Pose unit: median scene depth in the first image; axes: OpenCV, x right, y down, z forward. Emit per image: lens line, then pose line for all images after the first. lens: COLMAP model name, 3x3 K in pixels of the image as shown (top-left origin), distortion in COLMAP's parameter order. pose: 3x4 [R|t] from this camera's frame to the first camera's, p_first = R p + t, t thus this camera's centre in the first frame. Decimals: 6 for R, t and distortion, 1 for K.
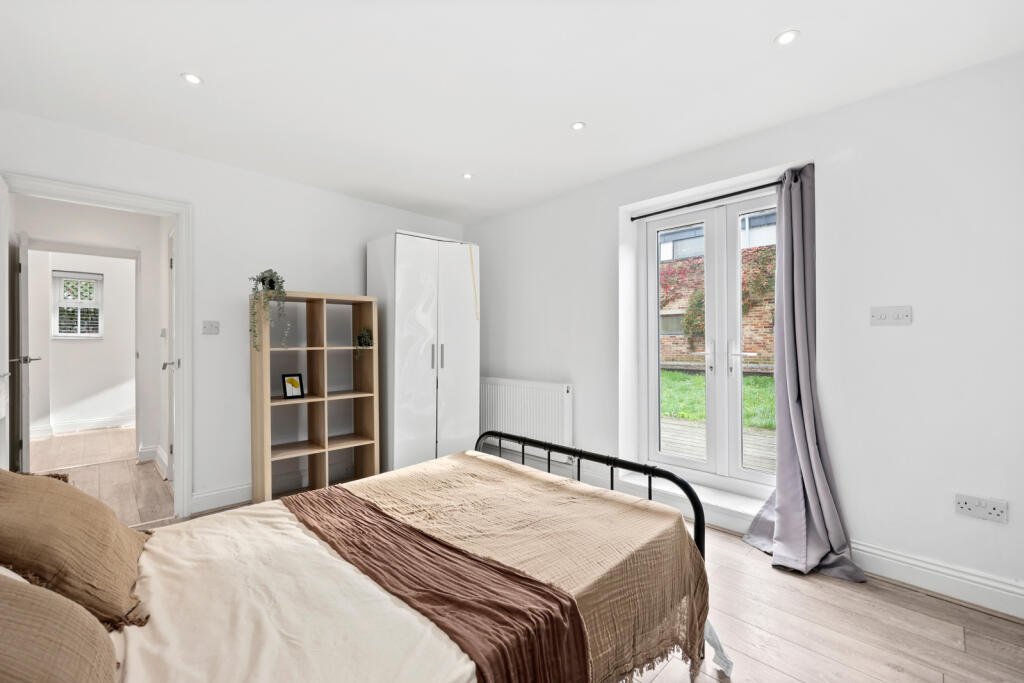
lens RADIAL K [[413.1, 0, 516.0], [0, 413.1, 340.2], [0, 0, 1]] dist [-0.000968, -0.000057]
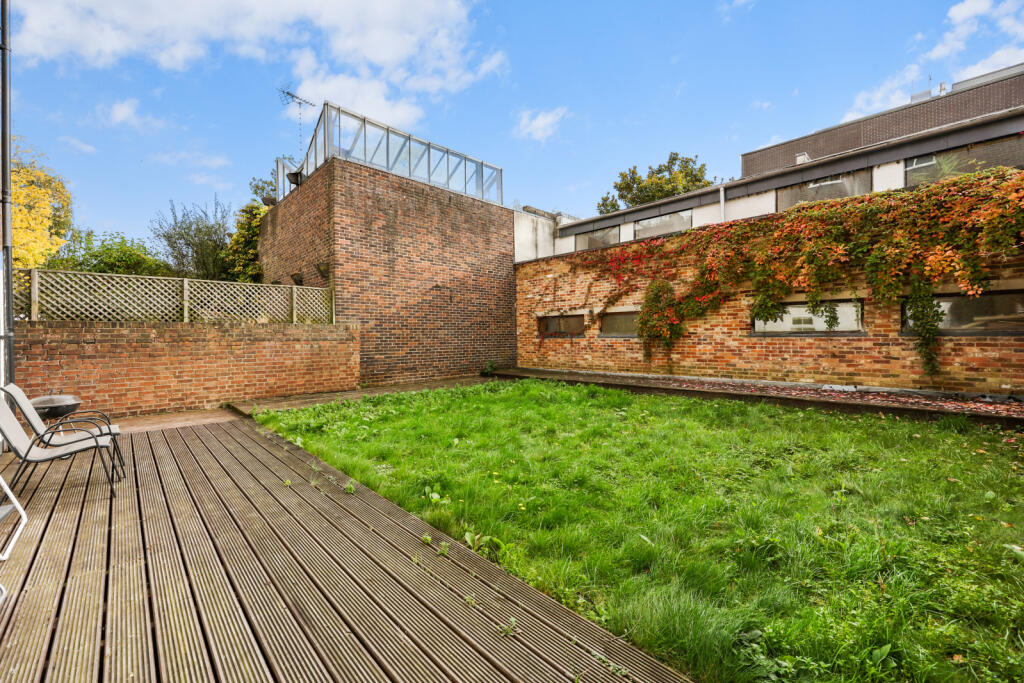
lens RADIAL K [[413.1, 0, 508.2], [0, 413.1, 340.3], [0, 0, 1]] dist [-0.000968, -0.000057]
pose [[0.999868, 0.005588, -0.015275, 0.190273], [-0.005594, 0.999984, -0.000315, -0.008295], [0.015273, 0.000400, 0.999883, 0.242530]]
